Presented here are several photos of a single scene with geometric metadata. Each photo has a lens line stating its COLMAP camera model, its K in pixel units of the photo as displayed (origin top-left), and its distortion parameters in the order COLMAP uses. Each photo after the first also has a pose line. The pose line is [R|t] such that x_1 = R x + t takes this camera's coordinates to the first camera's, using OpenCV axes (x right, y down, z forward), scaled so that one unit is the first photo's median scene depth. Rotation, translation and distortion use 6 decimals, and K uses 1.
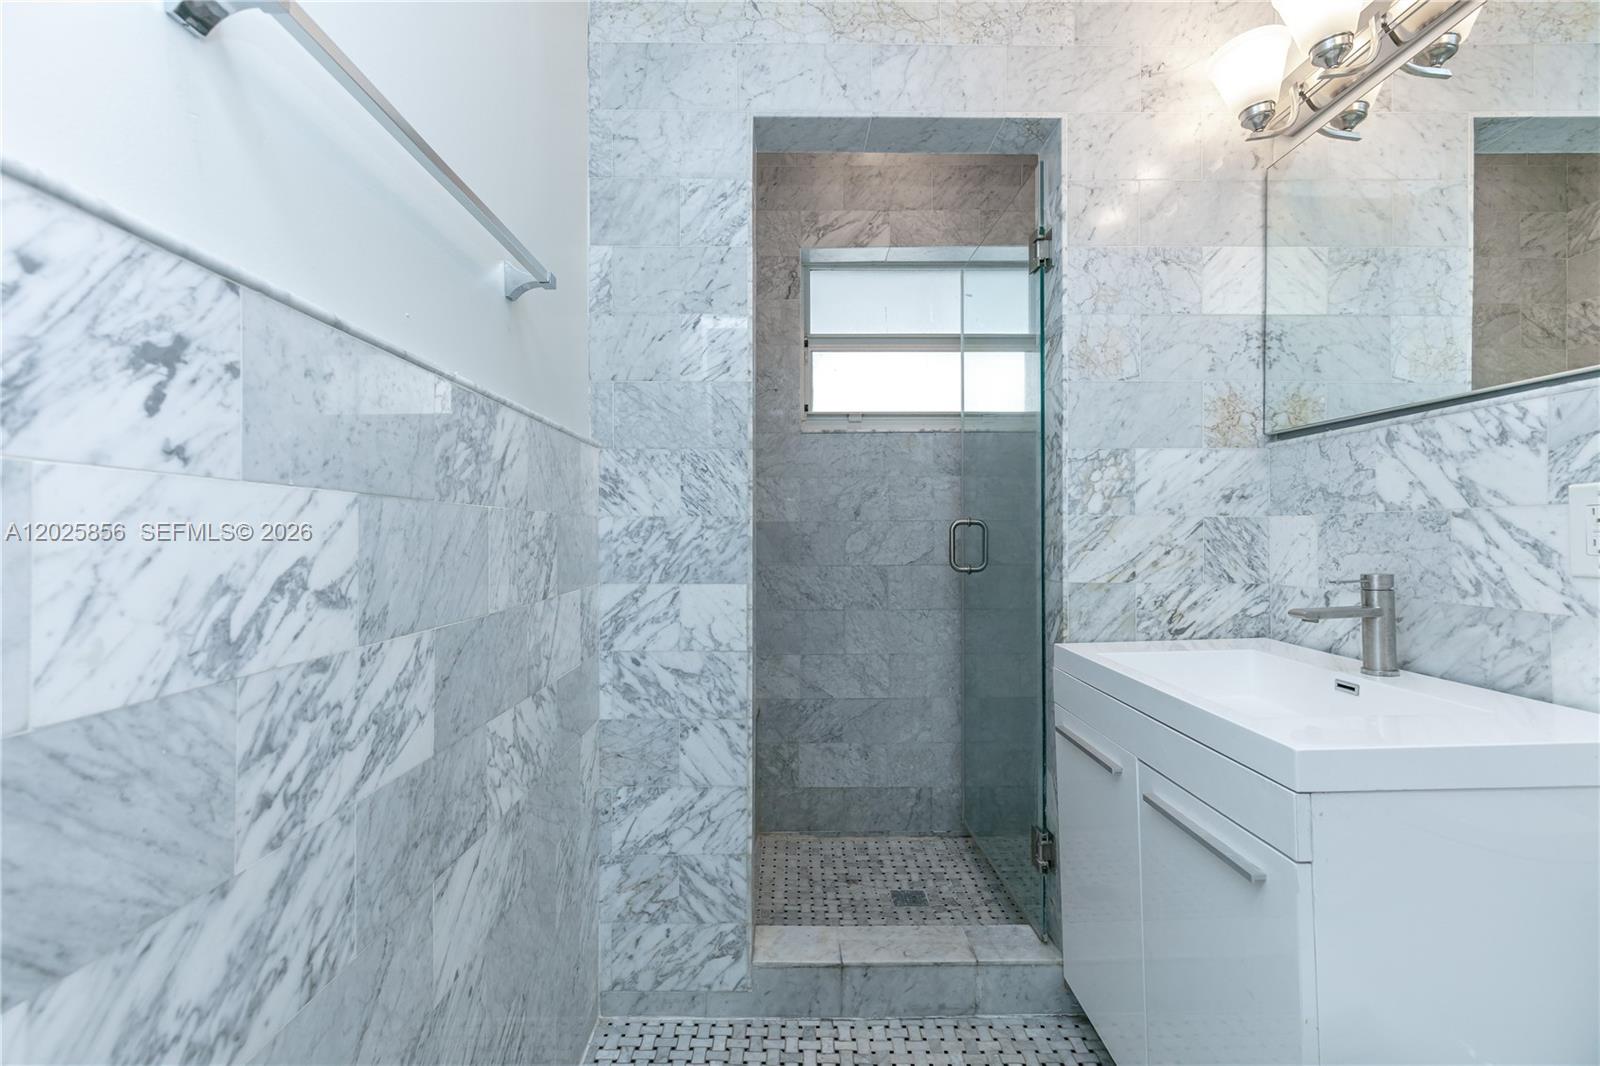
lens RADIAL K [[748.9, 0, 793.3], [0, 748.9, 534.0], [0, 0, 1]] dist [0.009365, -0.003123]
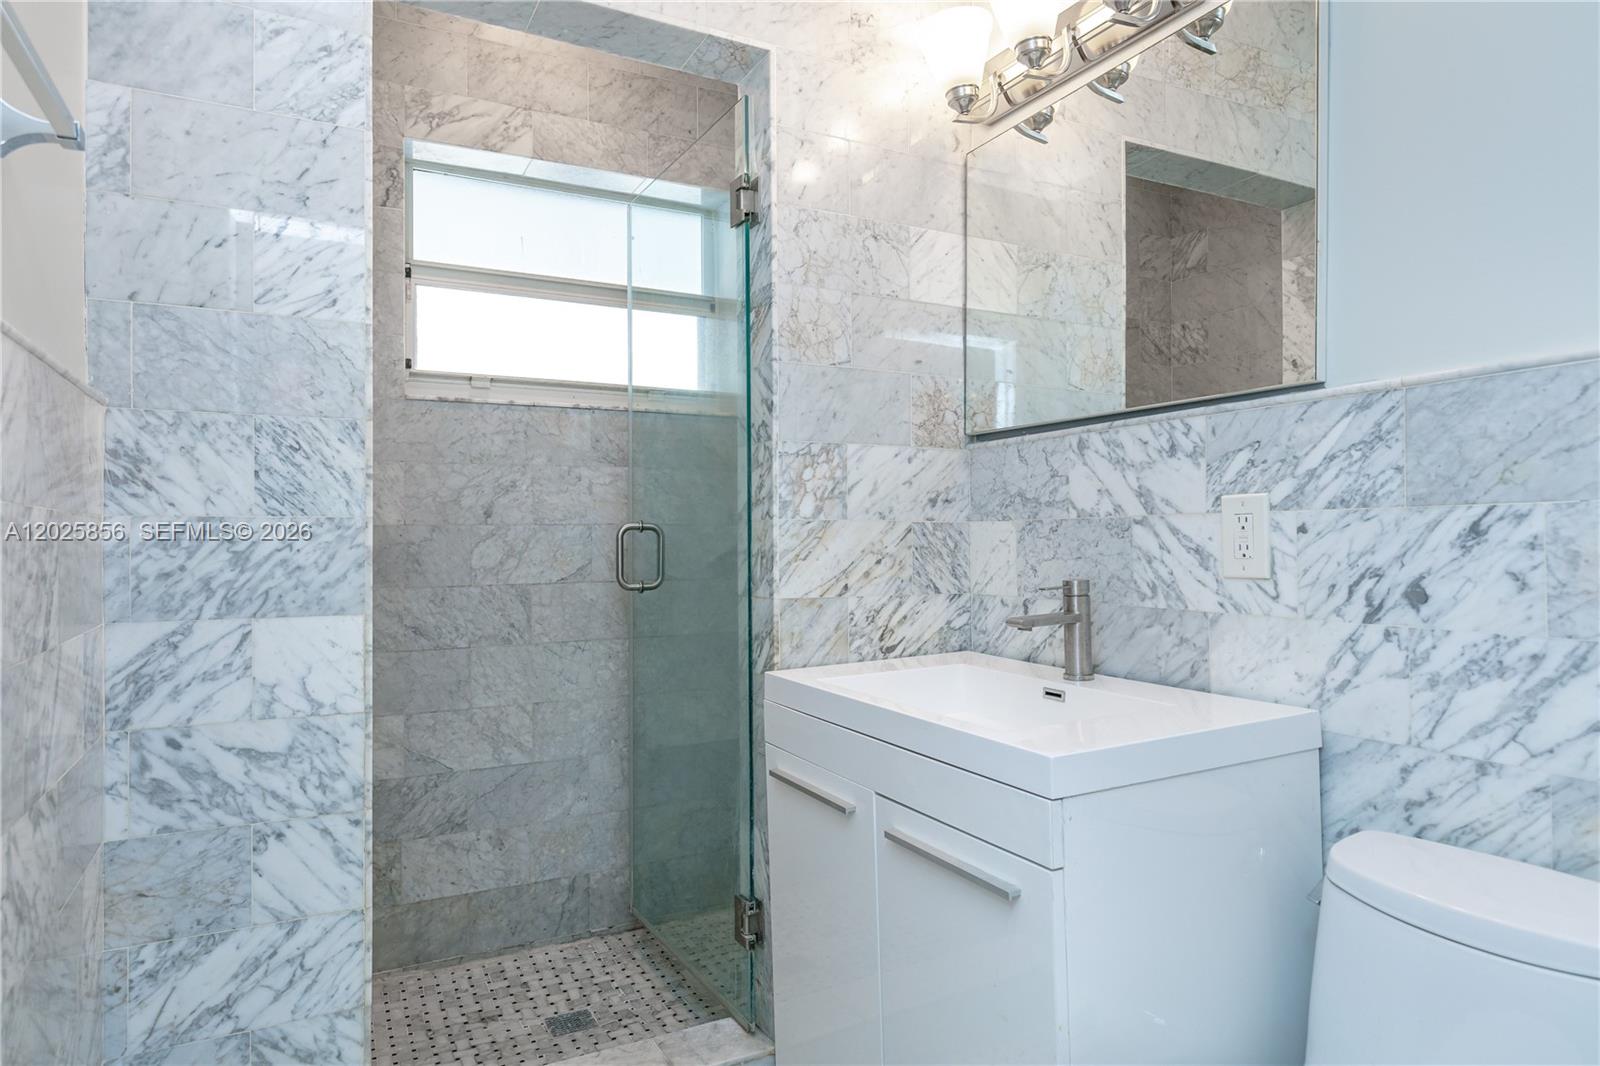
lens RADIAL K [[1002.9, 0, 809.0], [0, 1002.9, 532.9], [0, 0, 1]] dist [0.005505, -0.000604]
pose [[0.881423, 0.000606, 0.472327, -0.137752], [0.003477, 0.999964, -0.007771, -0.000431], [-0.472315, 0.008491, 0.881389, -0.013608]]
